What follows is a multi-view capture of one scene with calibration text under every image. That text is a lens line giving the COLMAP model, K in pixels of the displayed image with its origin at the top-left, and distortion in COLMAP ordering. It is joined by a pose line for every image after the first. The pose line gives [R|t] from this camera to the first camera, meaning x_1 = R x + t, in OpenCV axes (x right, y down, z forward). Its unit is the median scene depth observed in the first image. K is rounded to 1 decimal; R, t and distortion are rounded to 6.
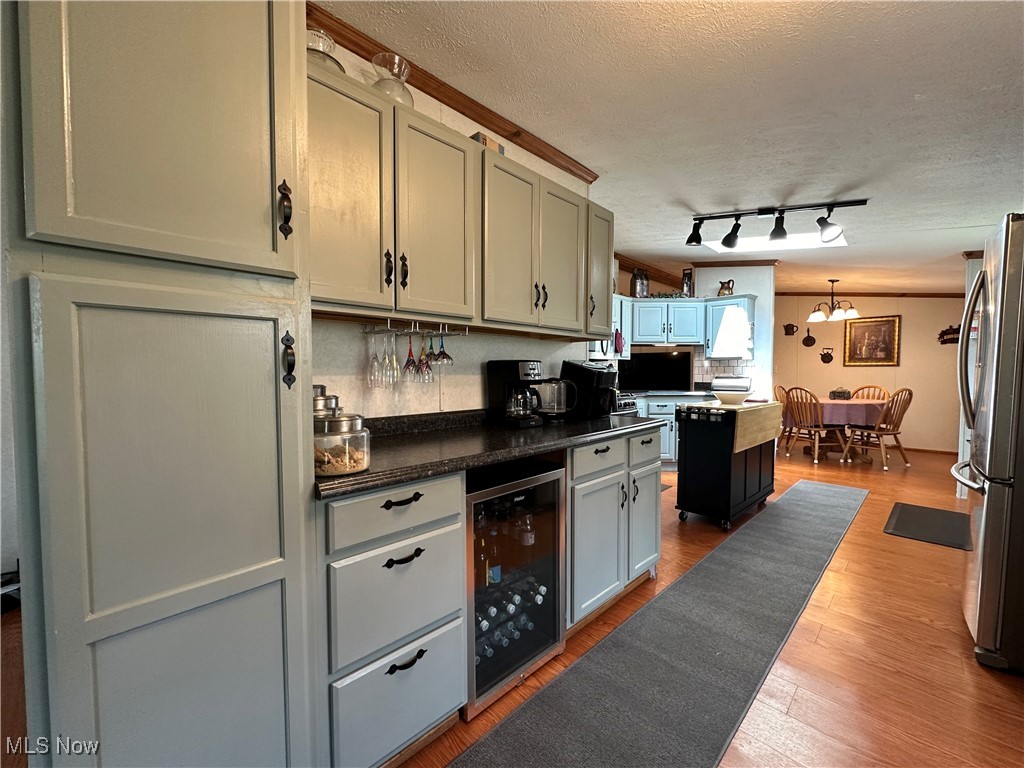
lens RADIAL K [[408.9, 0, 512.6], [0, 408.9, 385.0], [0, 0, 1]] dist [-0.002824, 0.000183]
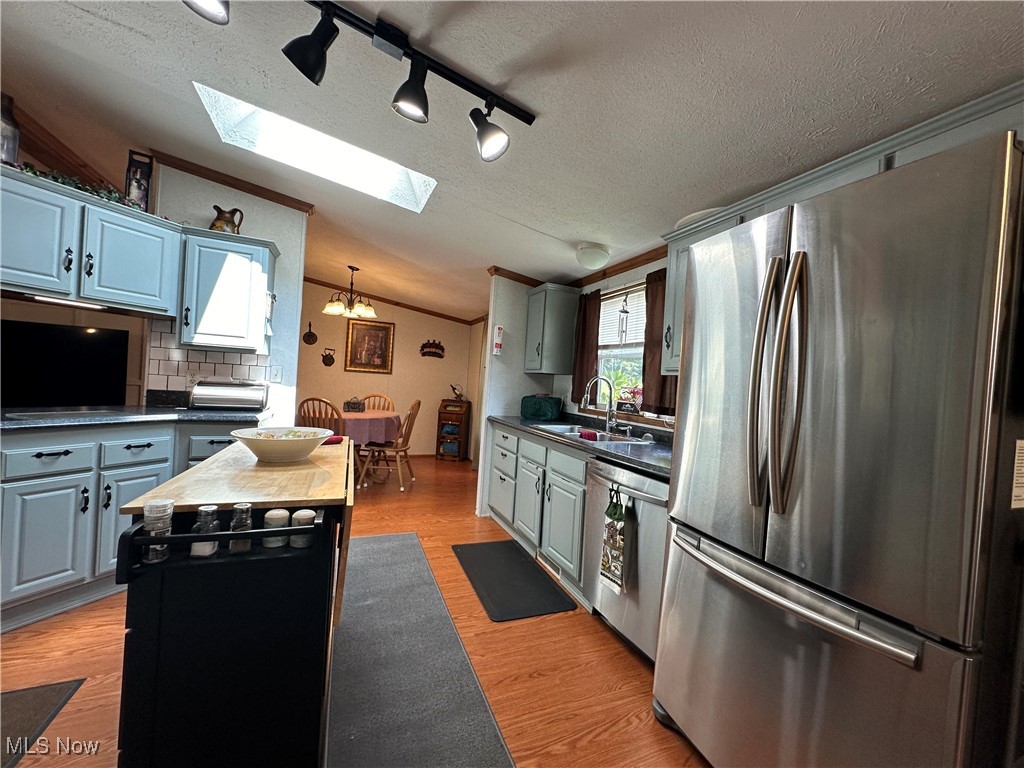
lens RADIAL K [[408.9, 0, 512.6], [0, 408.9, 385.0], [0, 0, 1]] dist [-0.002824, 0.000183]
pose [[0.373403, 0.021351, 0.927424, 0.151595], [-0.031803, 0.999442, -0.010205, -0.022190], [-0.927124, -0.025684, 0.373873, 0.407528]]
